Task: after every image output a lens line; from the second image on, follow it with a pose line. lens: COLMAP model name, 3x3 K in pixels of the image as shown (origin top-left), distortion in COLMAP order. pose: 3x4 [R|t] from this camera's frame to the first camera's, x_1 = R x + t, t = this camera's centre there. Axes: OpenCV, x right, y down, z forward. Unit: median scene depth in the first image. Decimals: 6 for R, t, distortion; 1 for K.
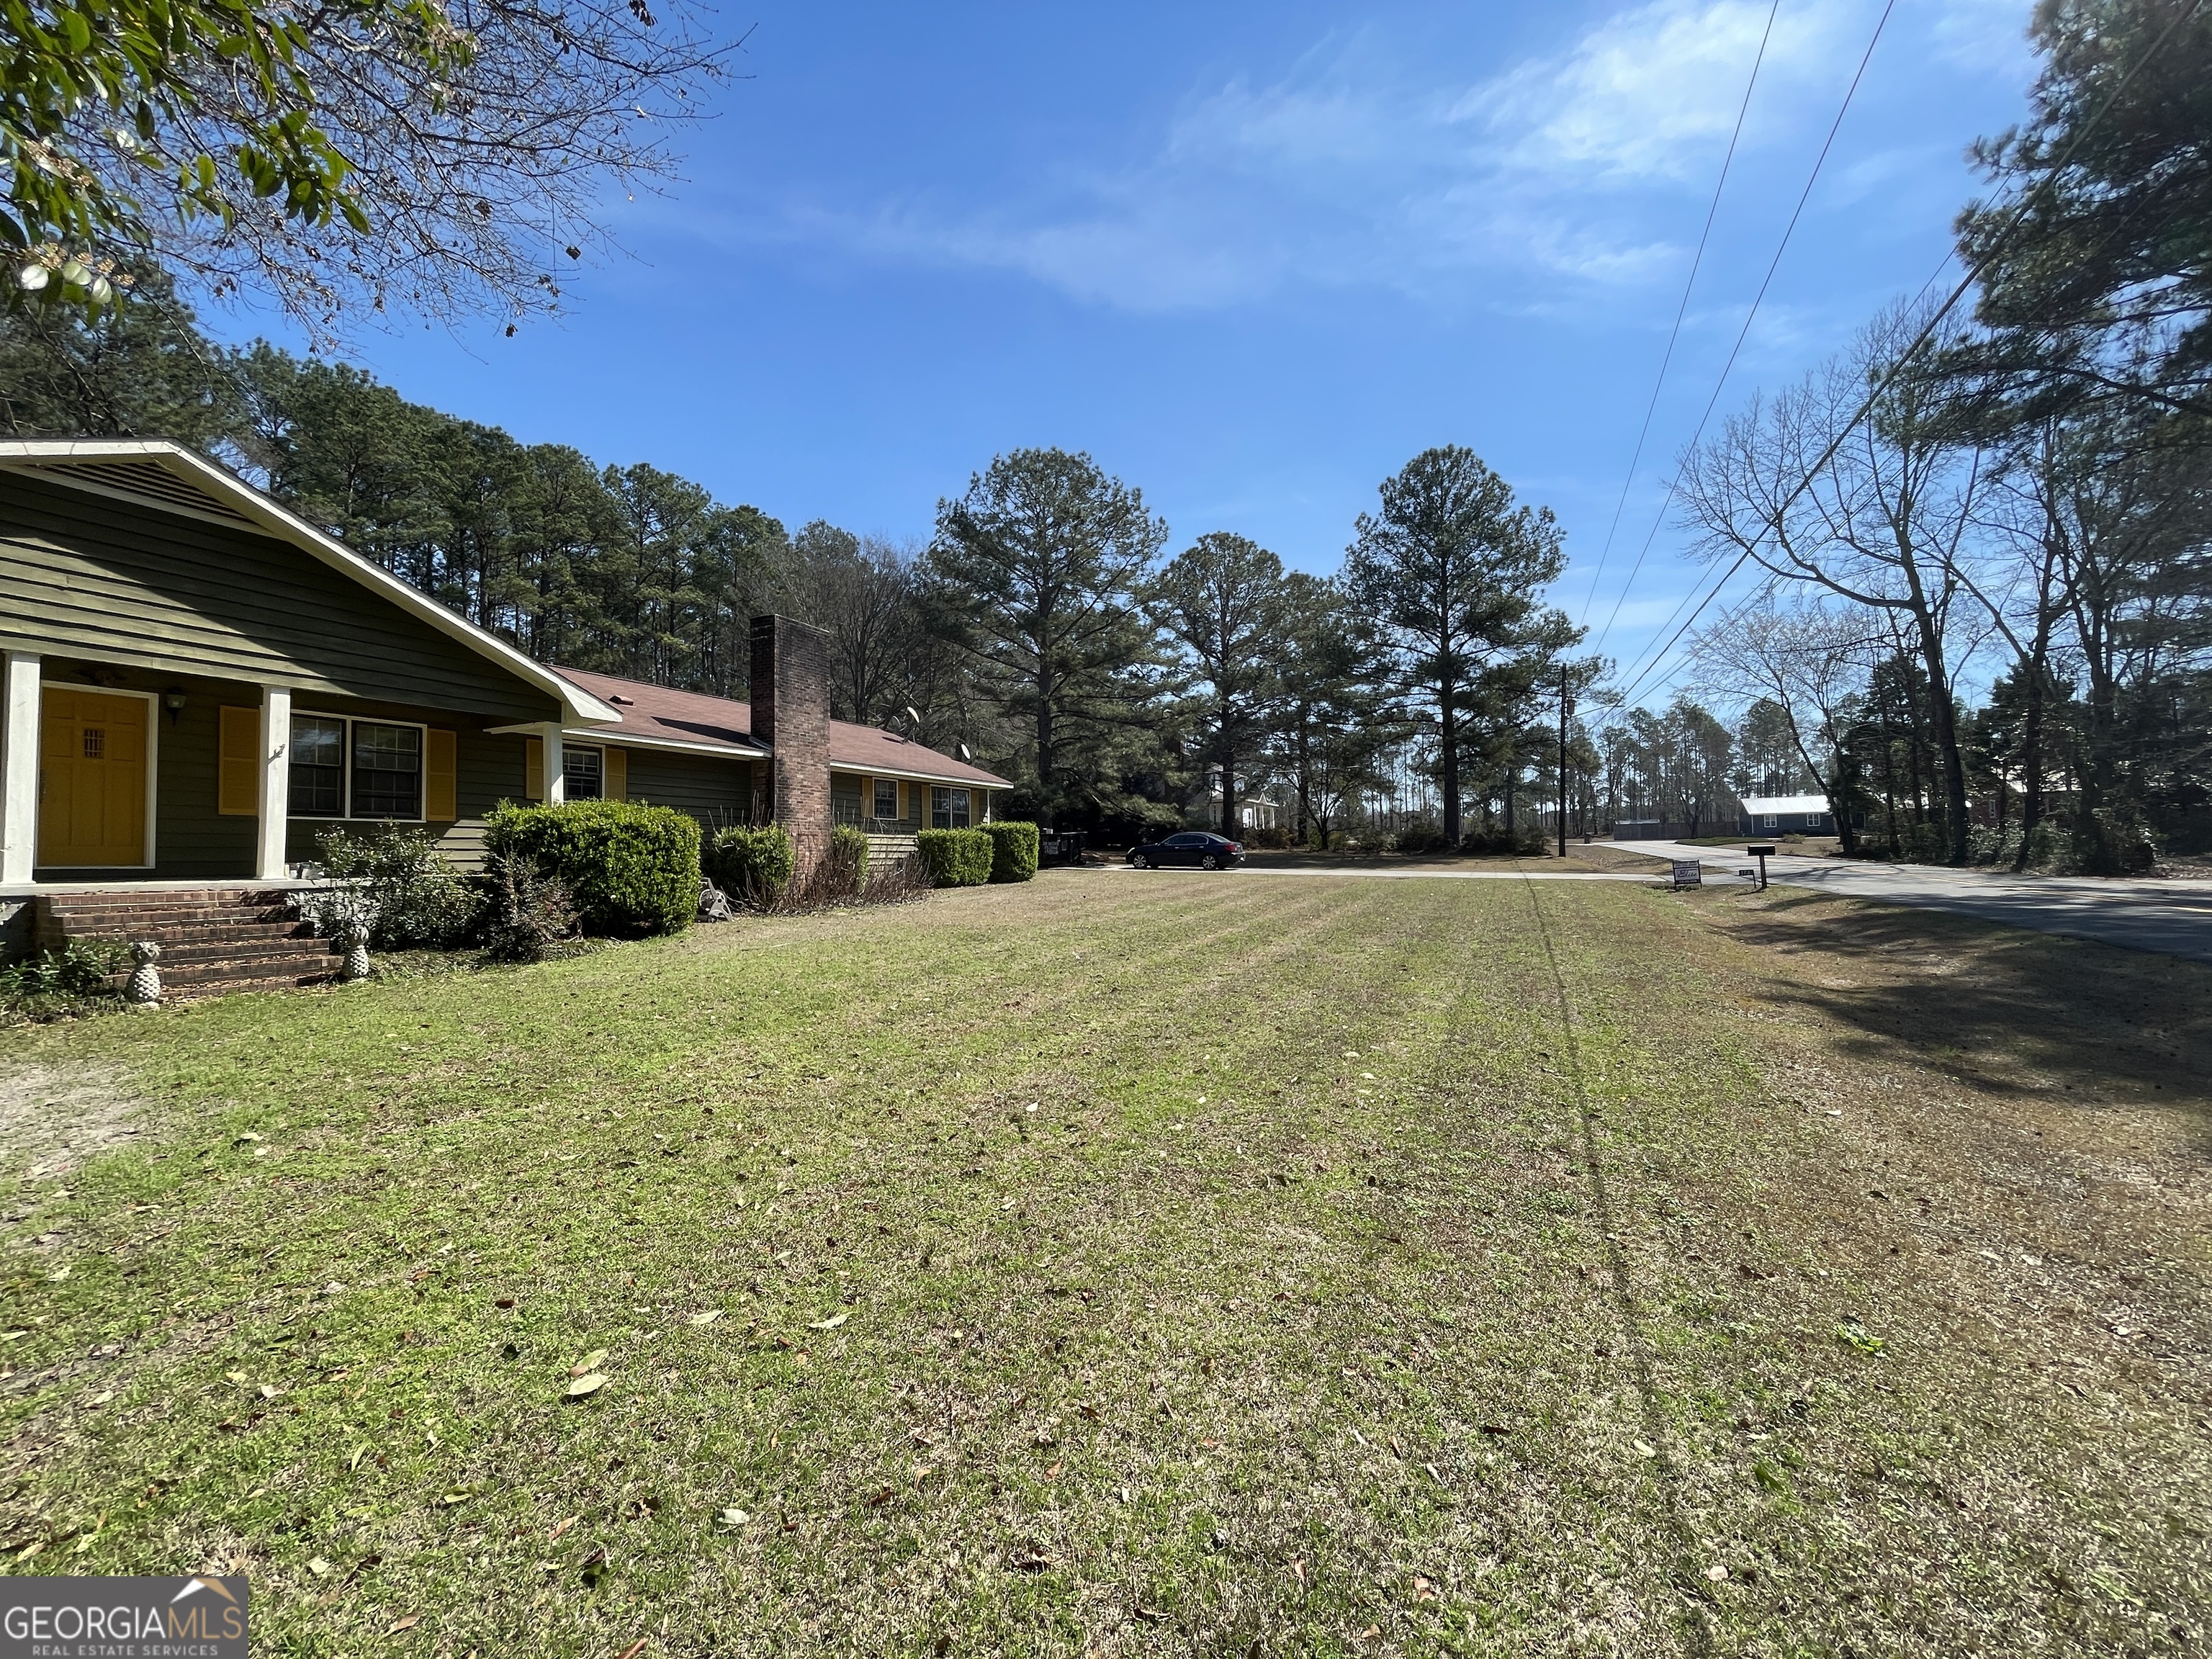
lens RADIAL K [[899.7, 0, 1112.2], [0, 899.7, 838.8], [0, 0, 1]] dist [-0.003255, -0.000617]
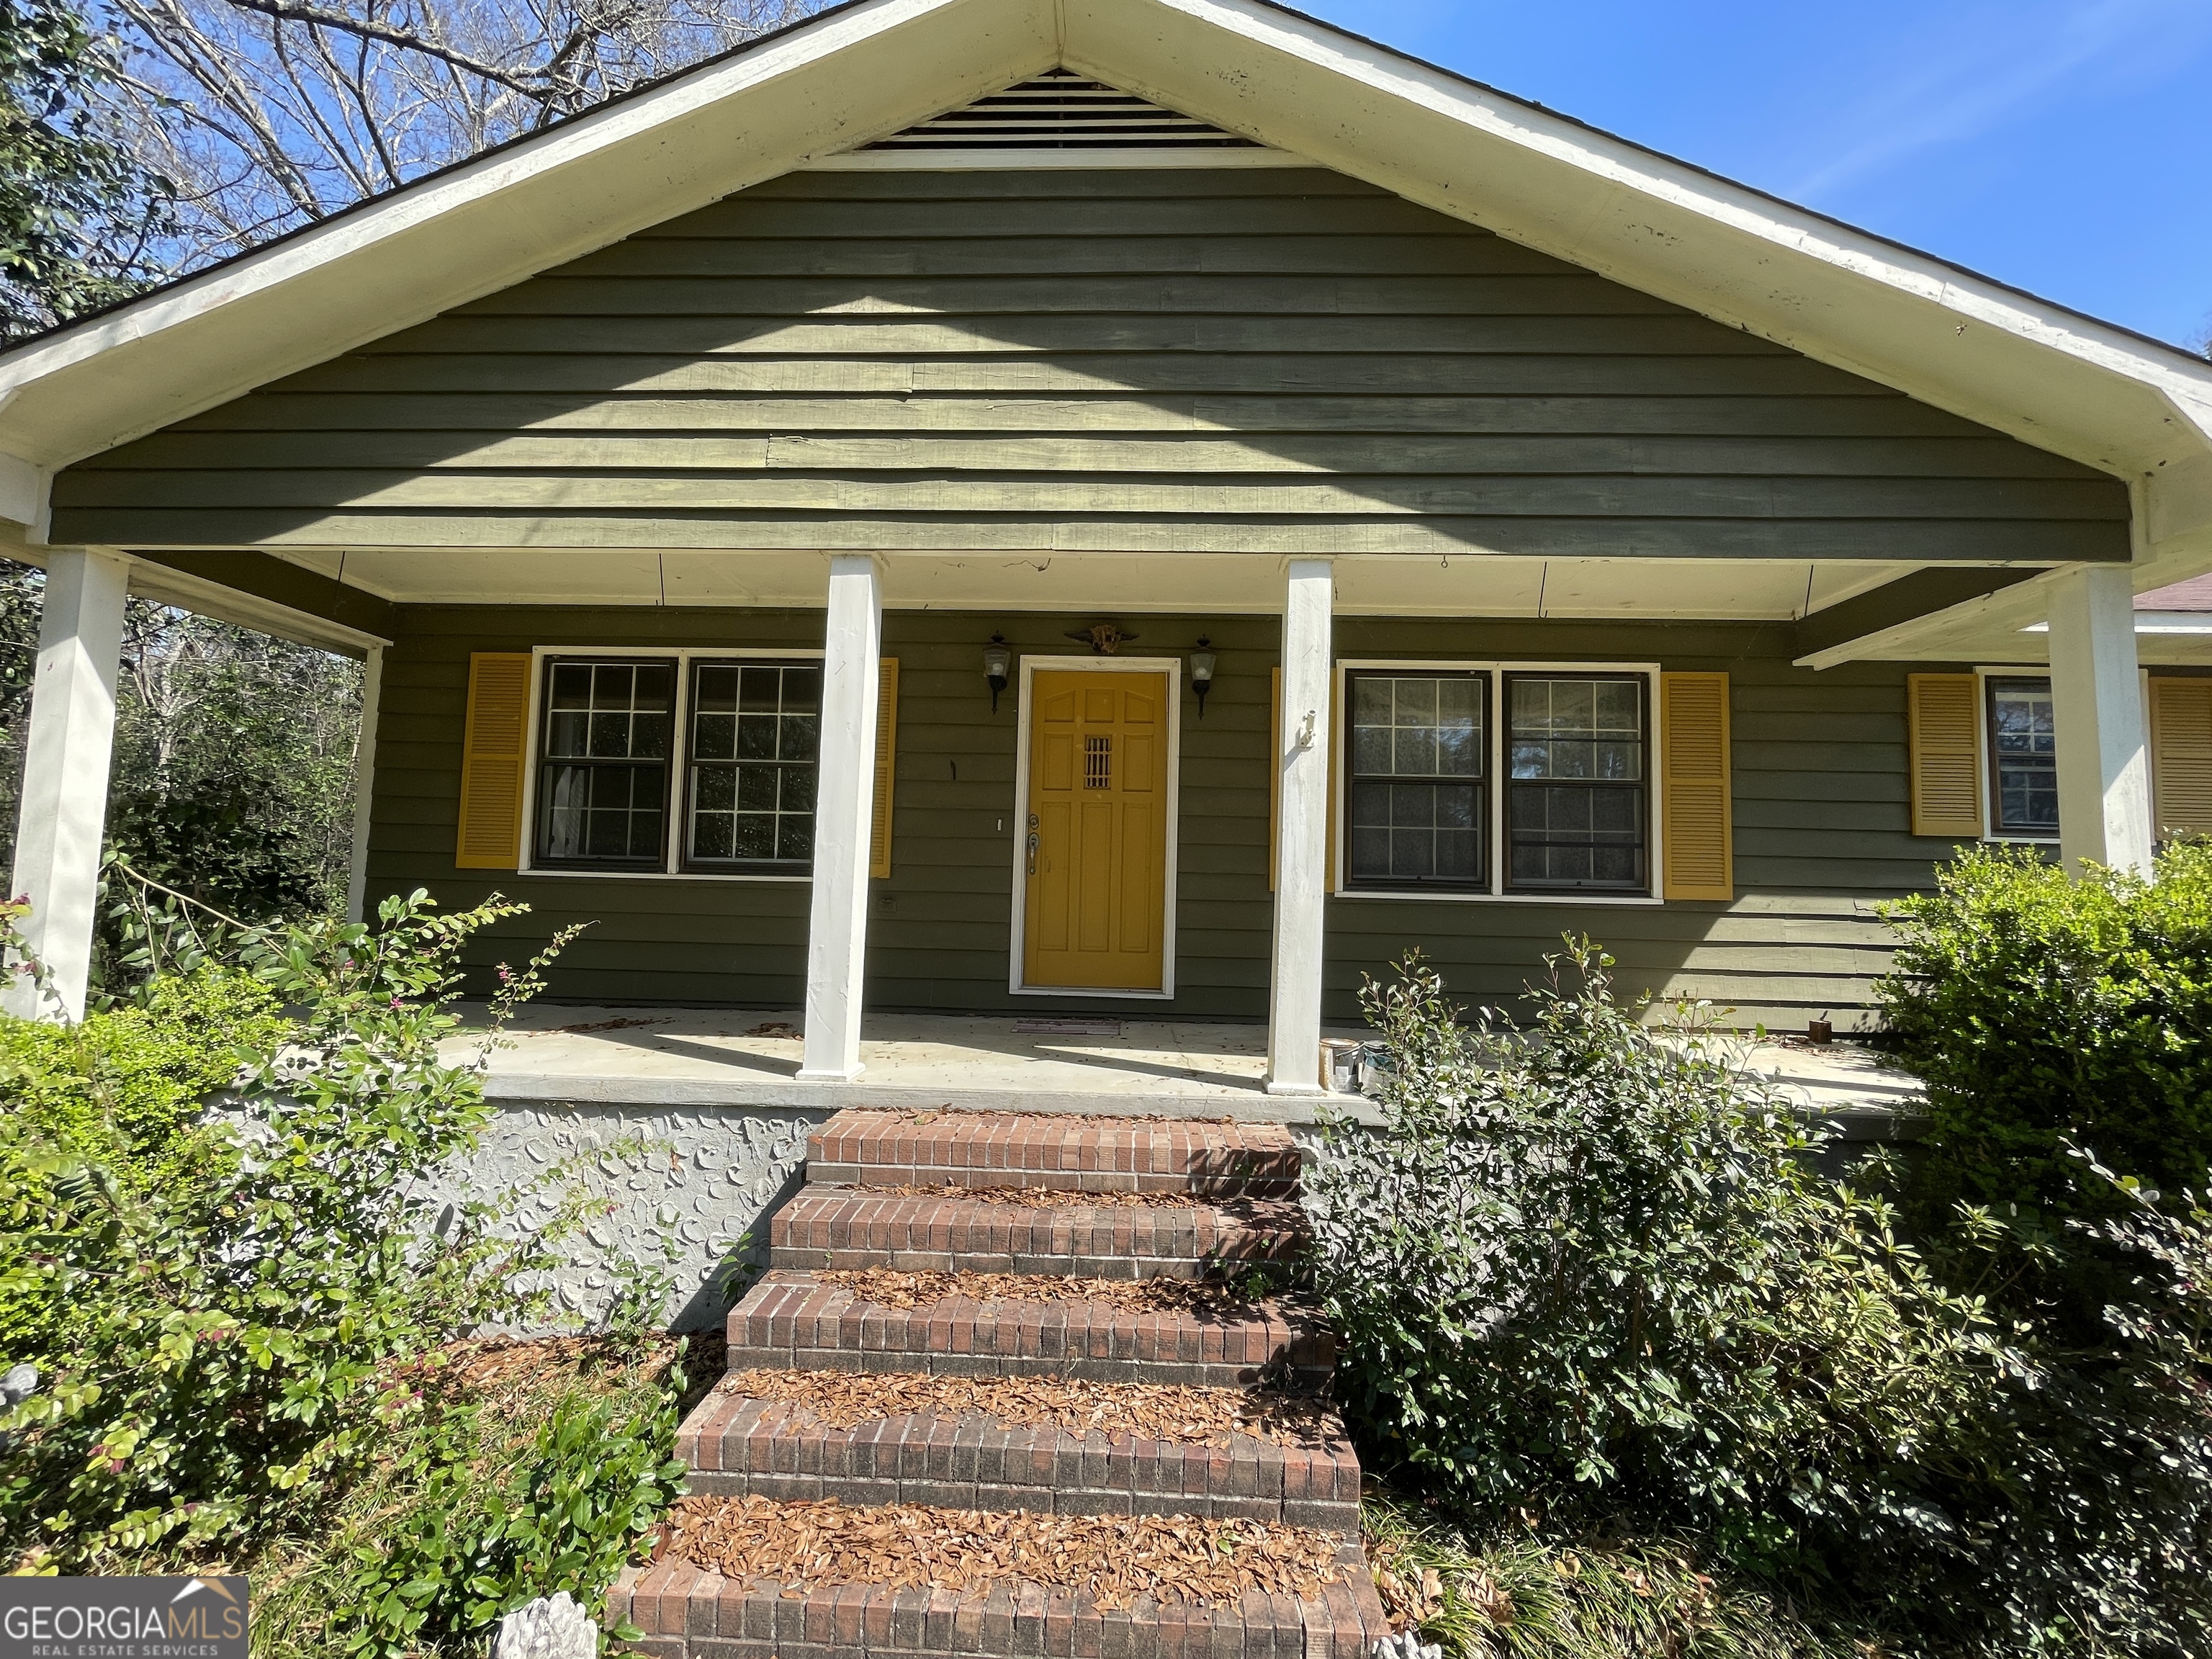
lens RADIAL K [[899.7, 0, 1107.1], [0, 899.7, 822.4], [0, 0, 1]] dist [-0.003255, -0.000617]
pose [[0.392401, -0.041517, -0.918857, -0.618165], [-0.005675, 0.998853, -0.047555, -0.043197], [0.919777, 0.023875, 0.391715, 0.771113]]
